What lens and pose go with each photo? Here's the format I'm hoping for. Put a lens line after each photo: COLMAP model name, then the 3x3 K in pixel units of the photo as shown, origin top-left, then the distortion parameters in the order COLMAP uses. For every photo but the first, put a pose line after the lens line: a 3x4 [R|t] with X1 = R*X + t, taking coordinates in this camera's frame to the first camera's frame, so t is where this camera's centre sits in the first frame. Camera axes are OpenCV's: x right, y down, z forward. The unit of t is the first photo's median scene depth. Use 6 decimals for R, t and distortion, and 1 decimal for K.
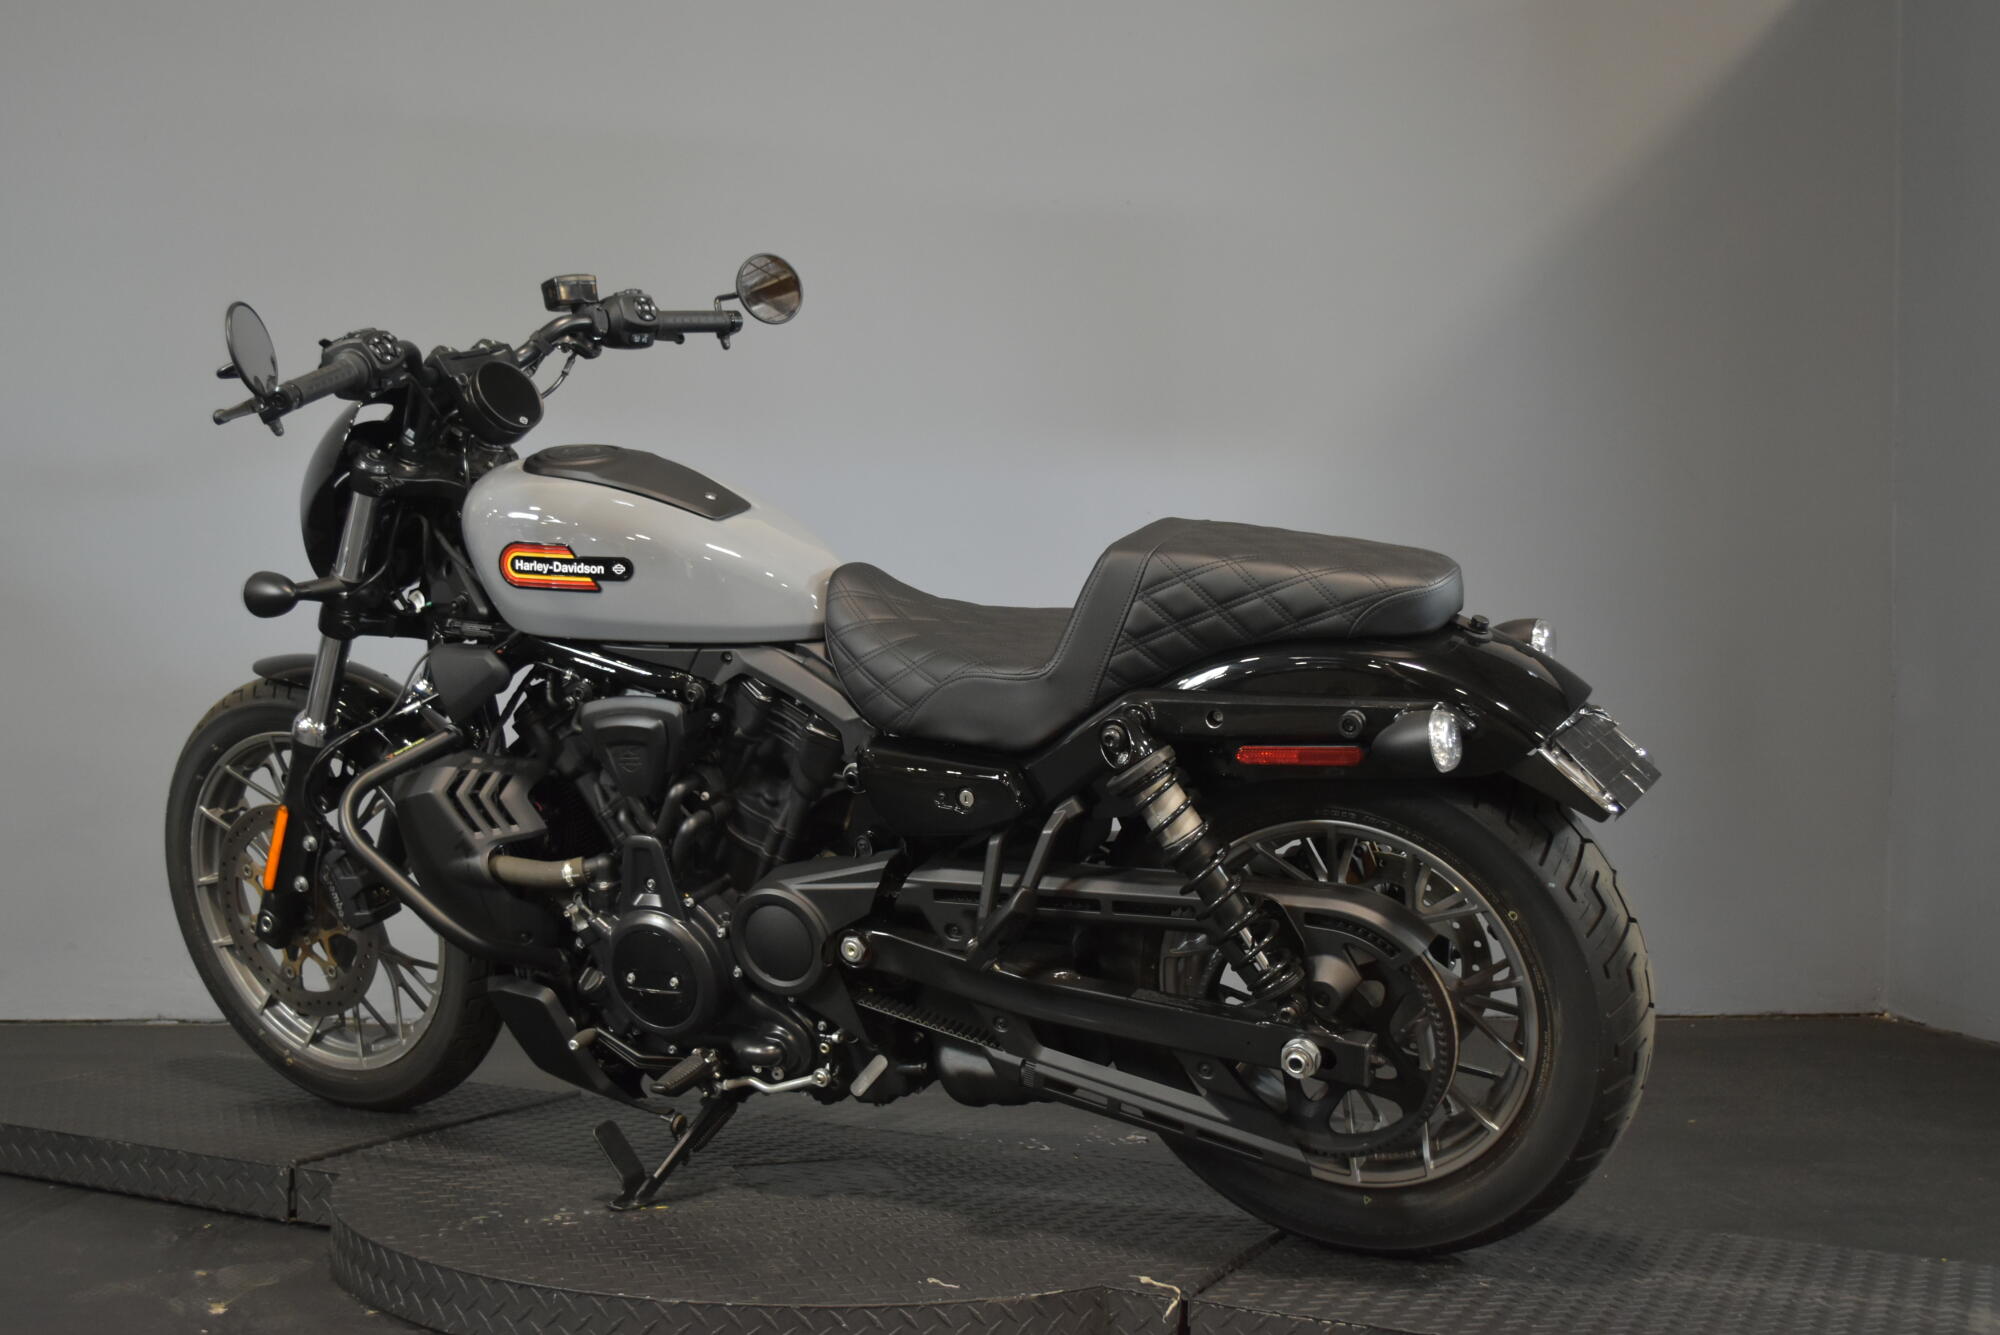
lens RADIAL K [[2188.5, 0, 1000.0], [0, 2188.5, 667.5], [0, 0, 1]] dist [-0.014812, -0.046337]
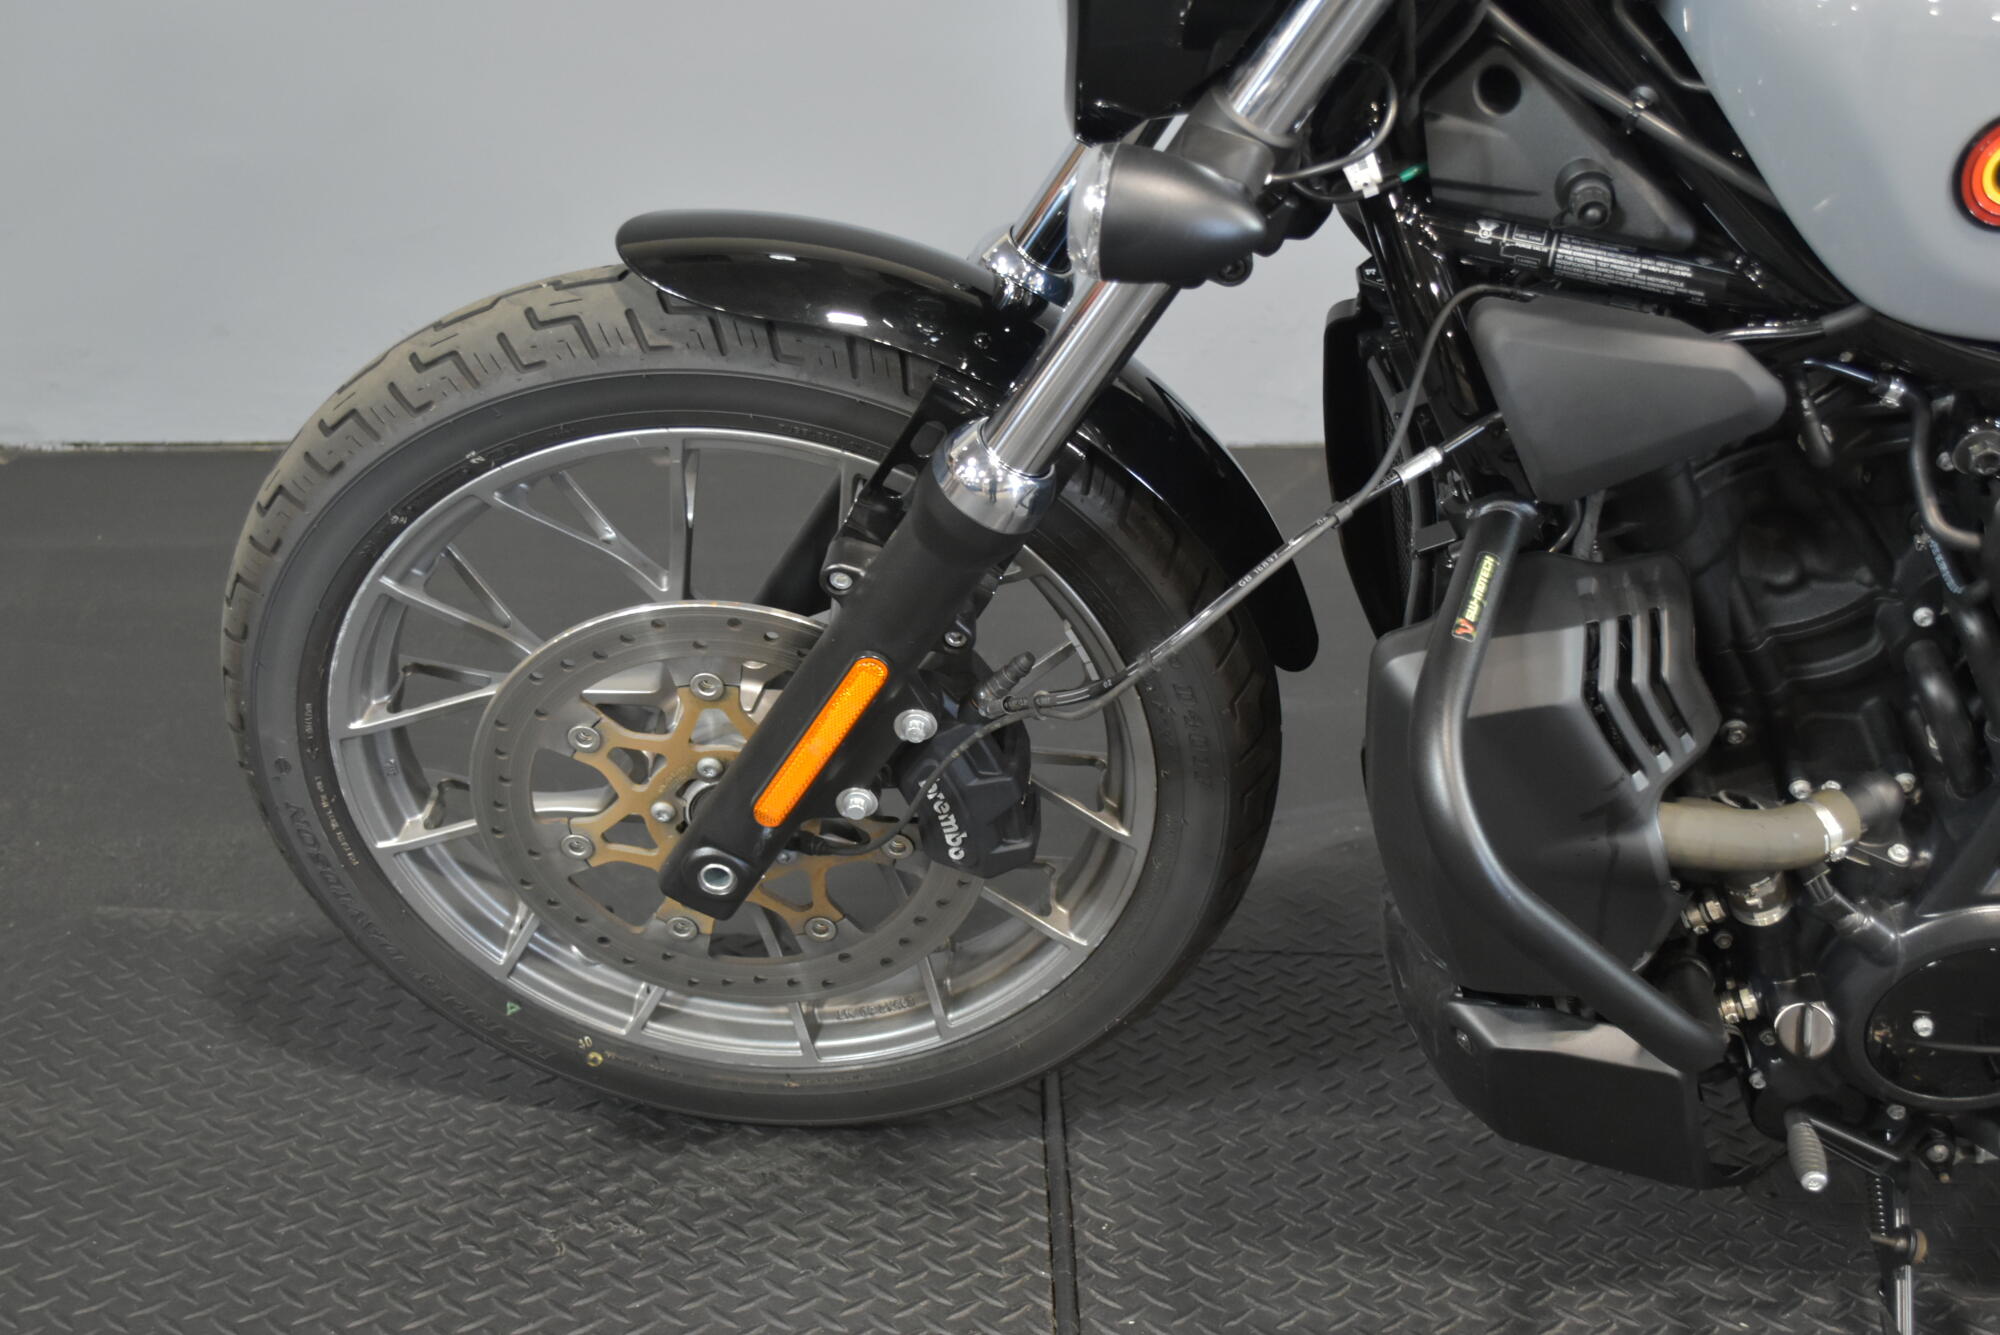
lens RADIAL K [[2436.4, 0, 1000.0], [0, 2436.4, 667.5], [0, 0, 1]] dist [-0.011092, -0.028505]
pose [[0.892385, -0.152387, 0.424767, -0.566036], [-0.040215, 0.910662, 0.411191, -0.133560], [-0.449479, -0.384023, 0.806533, 0.727222]]
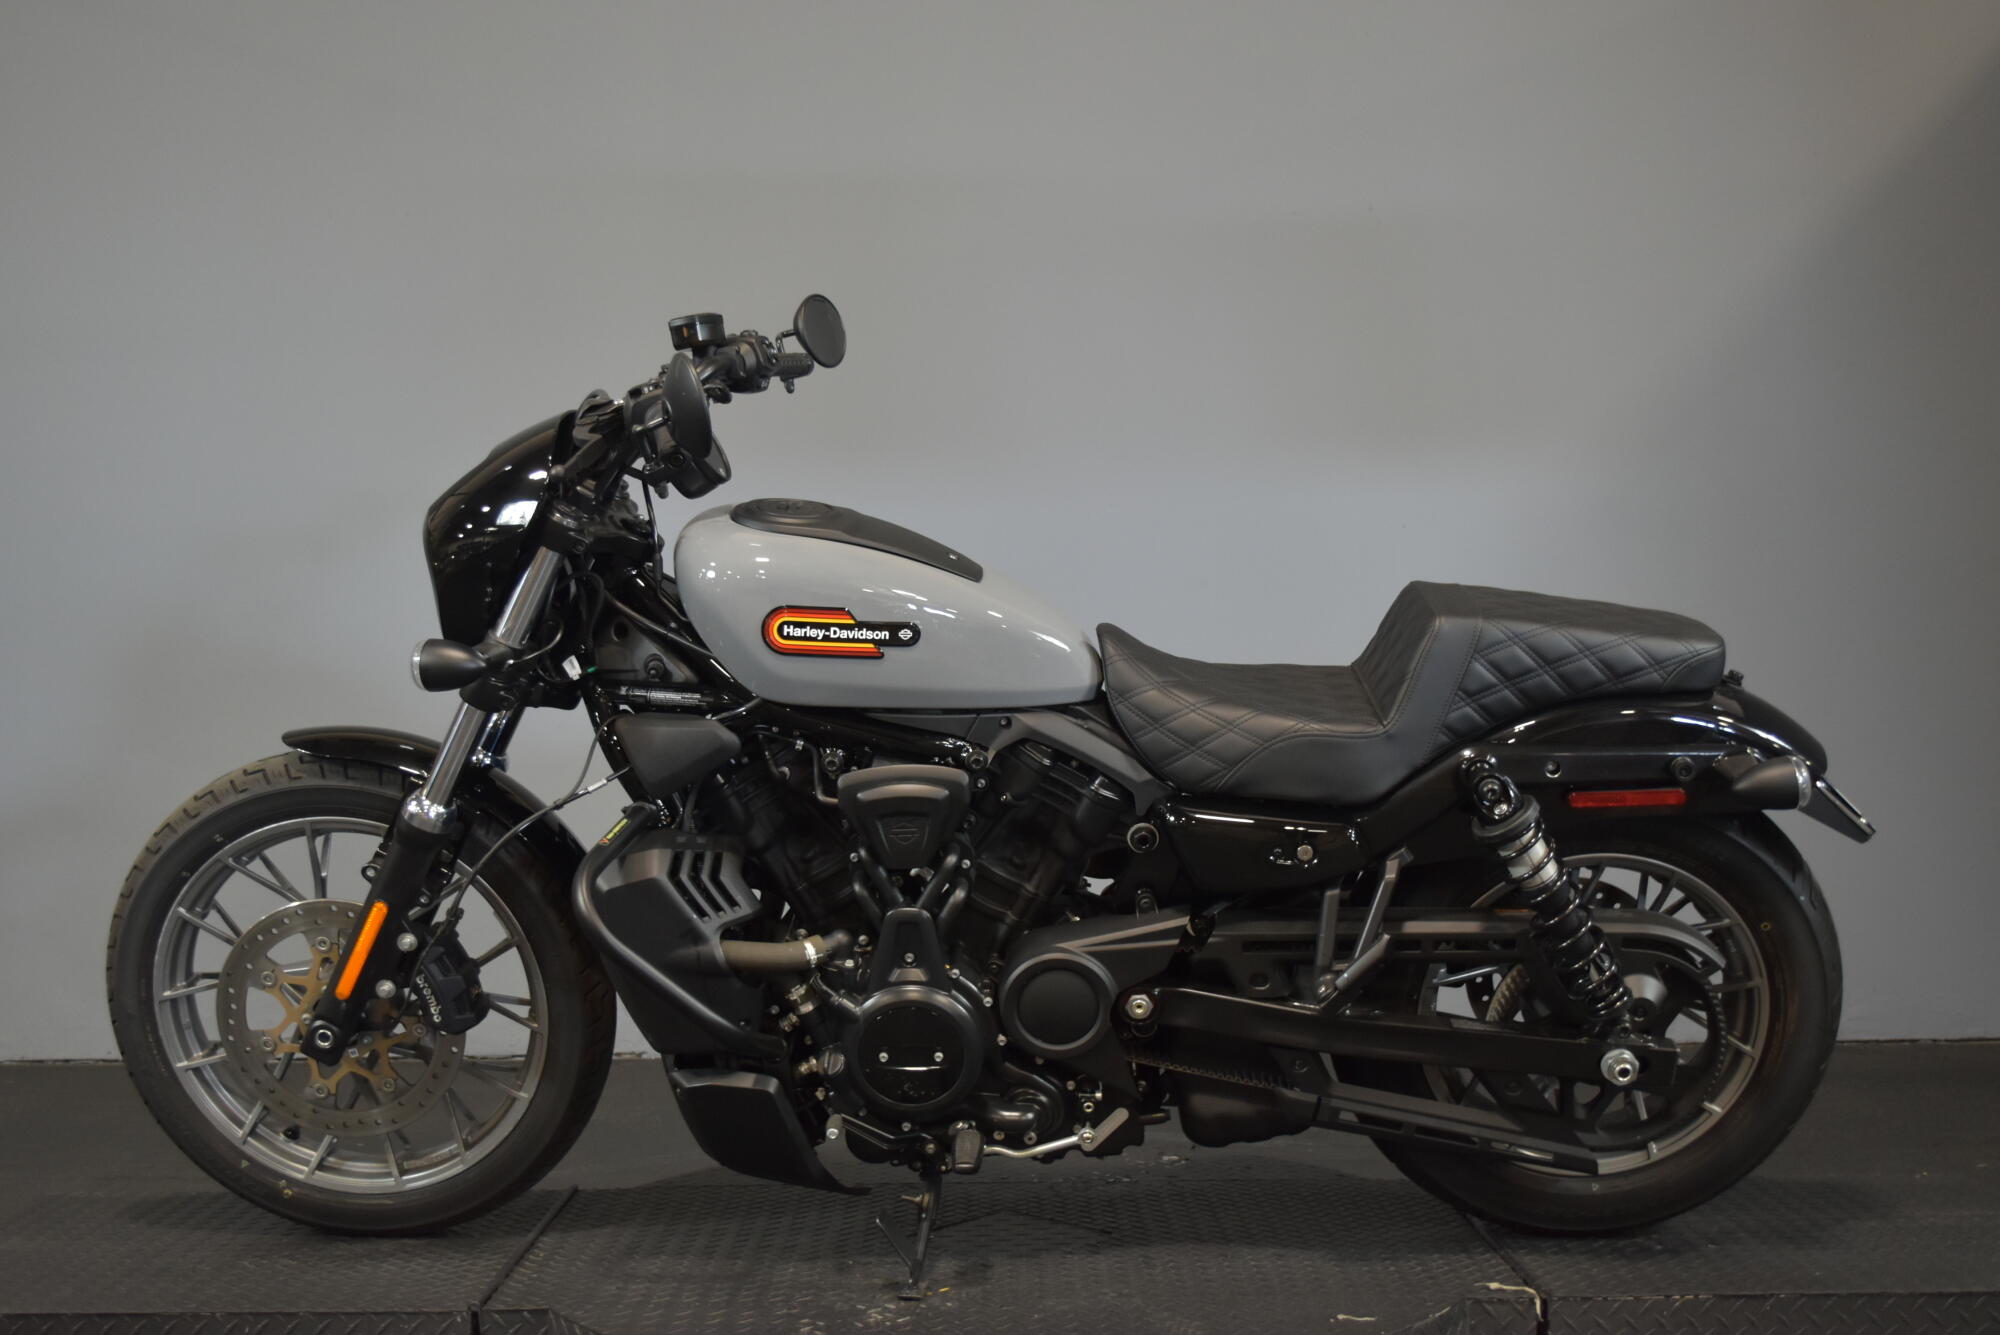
lens RADIAL K [[2188.5, 0, 1000.0], [0, 2188.5, 667.5], [0, 0, 1]] dist [-0.014812, -0.046337]
pose [[0.895140, -0.022604, 0.445211, -0.565504], [0.021256, 0.999742, 0.008023, -0.037247], [-0.445277, 0.002282, 0.895390, 0.119267]]
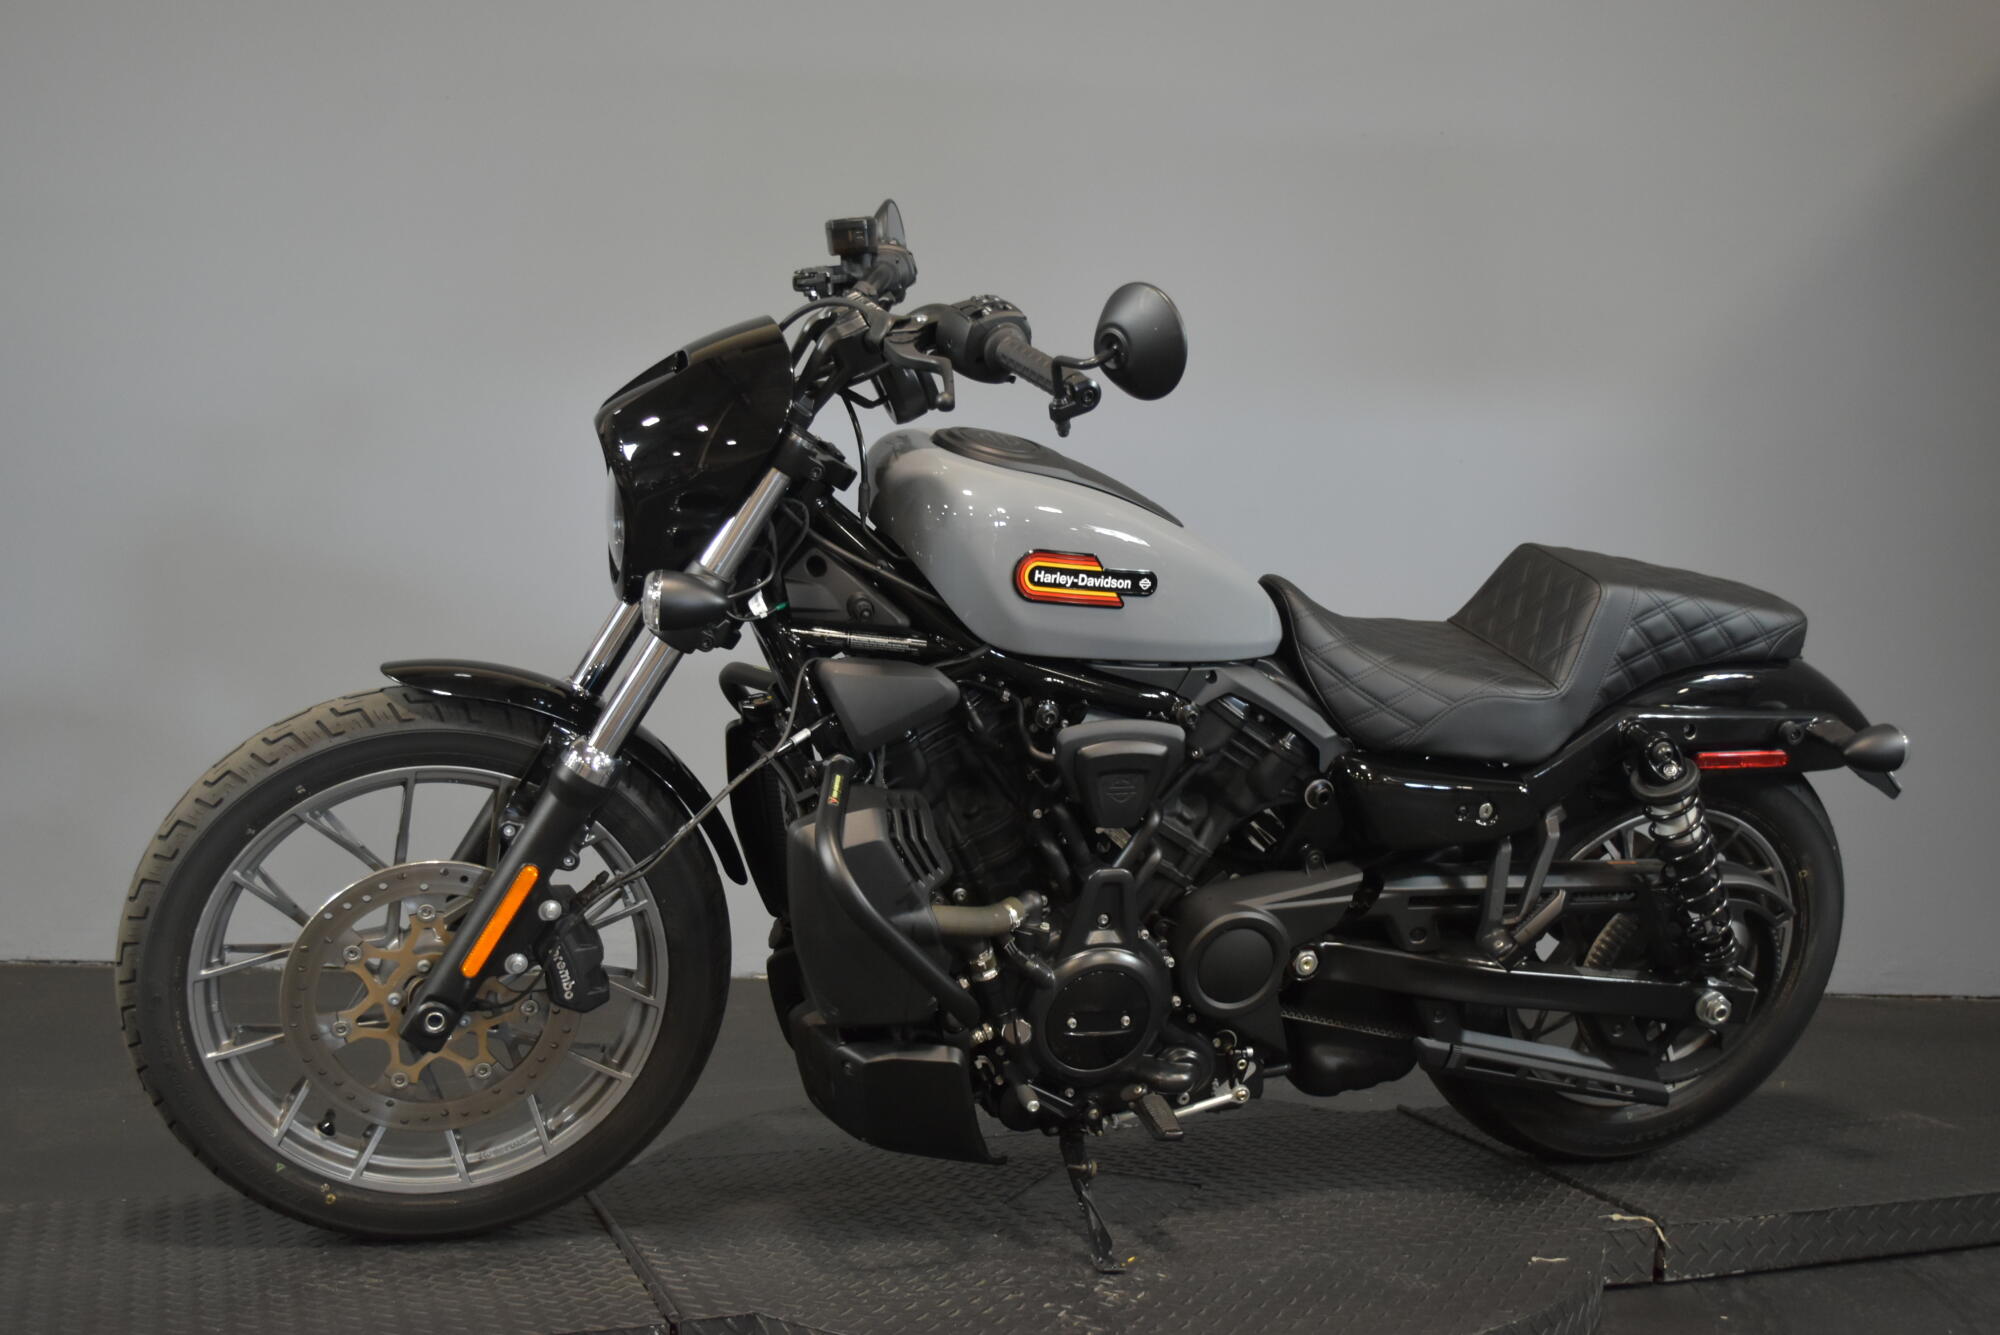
lens RADIAL K [[2228.2, 0, 1022.2], [0, 2228.2, 671.4], [0, 0, 1]] dist [-0.024734, -0.044447]
pose [[0.678366, -0.031113, 0.734066, -0.892711], [-0.024285, 0.997608, 0.064725, -0.067417], [-0.734323, -0.061734, 0.675987, 0.405887]]
